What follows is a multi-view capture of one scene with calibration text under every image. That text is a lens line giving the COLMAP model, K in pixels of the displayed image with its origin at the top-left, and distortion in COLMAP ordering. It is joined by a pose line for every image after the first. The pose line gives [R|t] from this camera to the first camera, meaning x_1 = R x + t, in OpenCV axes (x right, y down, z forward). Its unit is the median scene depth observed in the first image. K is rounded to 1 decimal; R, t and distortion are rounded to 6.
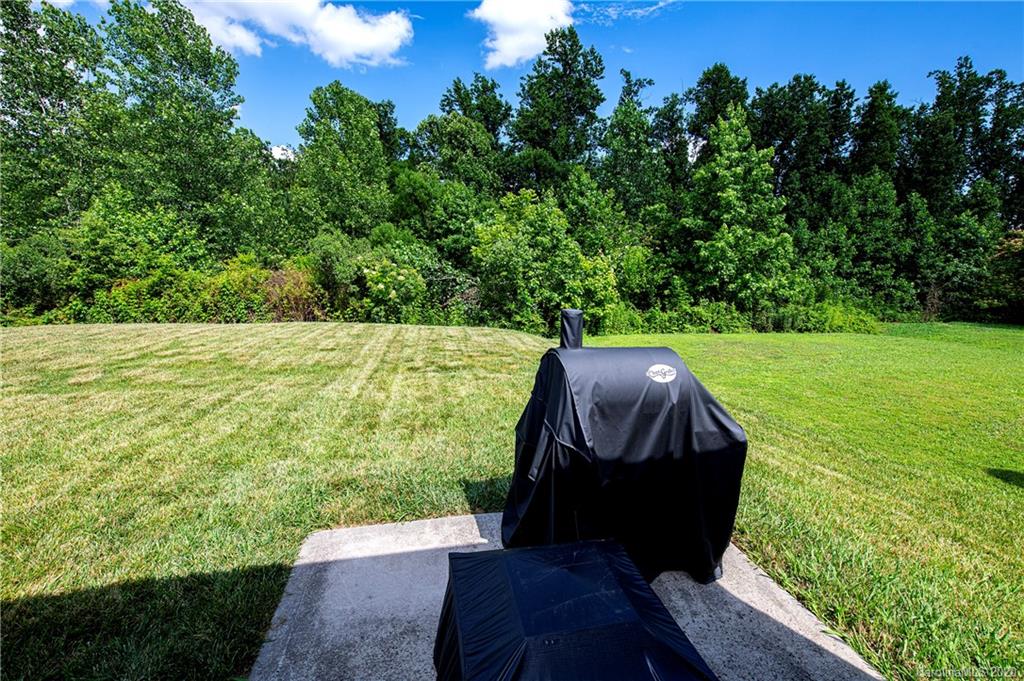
lens RADIAL K [[413.6, 0, 515.8], [0, 413.6, 328.8], [0, 0, 1]] dist [0.012254, -0.004560]
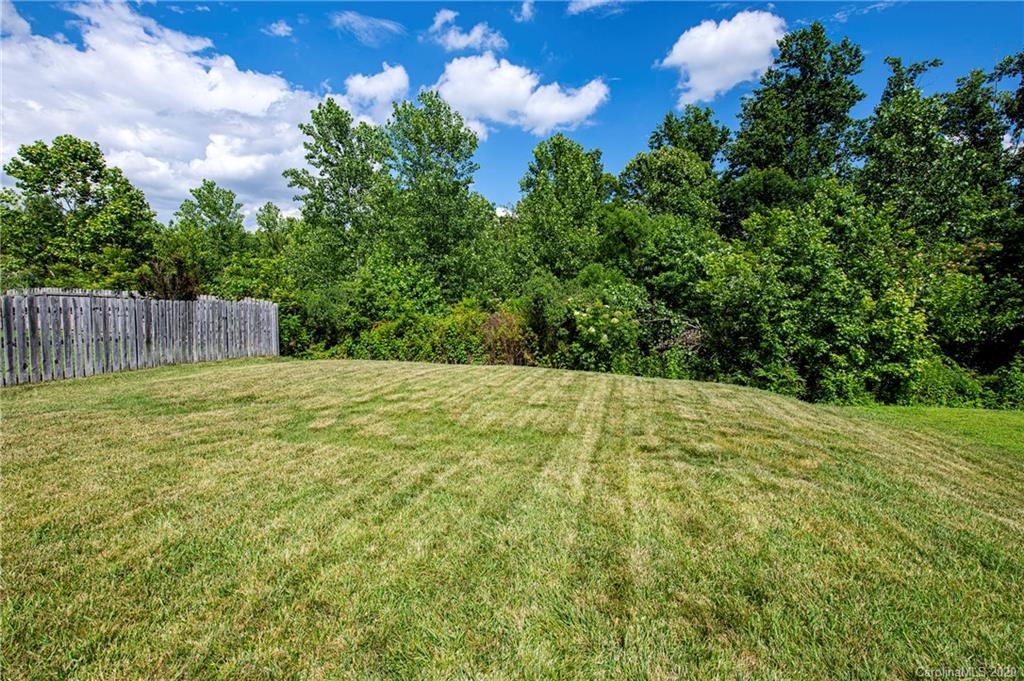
lens RADIAL K [[413.6, 0, 515.8], [0, 413.6, 328.8], [0, 0, 1]] dist [0.012254, -0.004560]
pose [[0.894050, 0.012124, -0.447803, -0.063035], [-0.054722, 0.995103, -0.082312, -0.019434], [0.444612, 0.098096, 0.890336, 0.109876]]
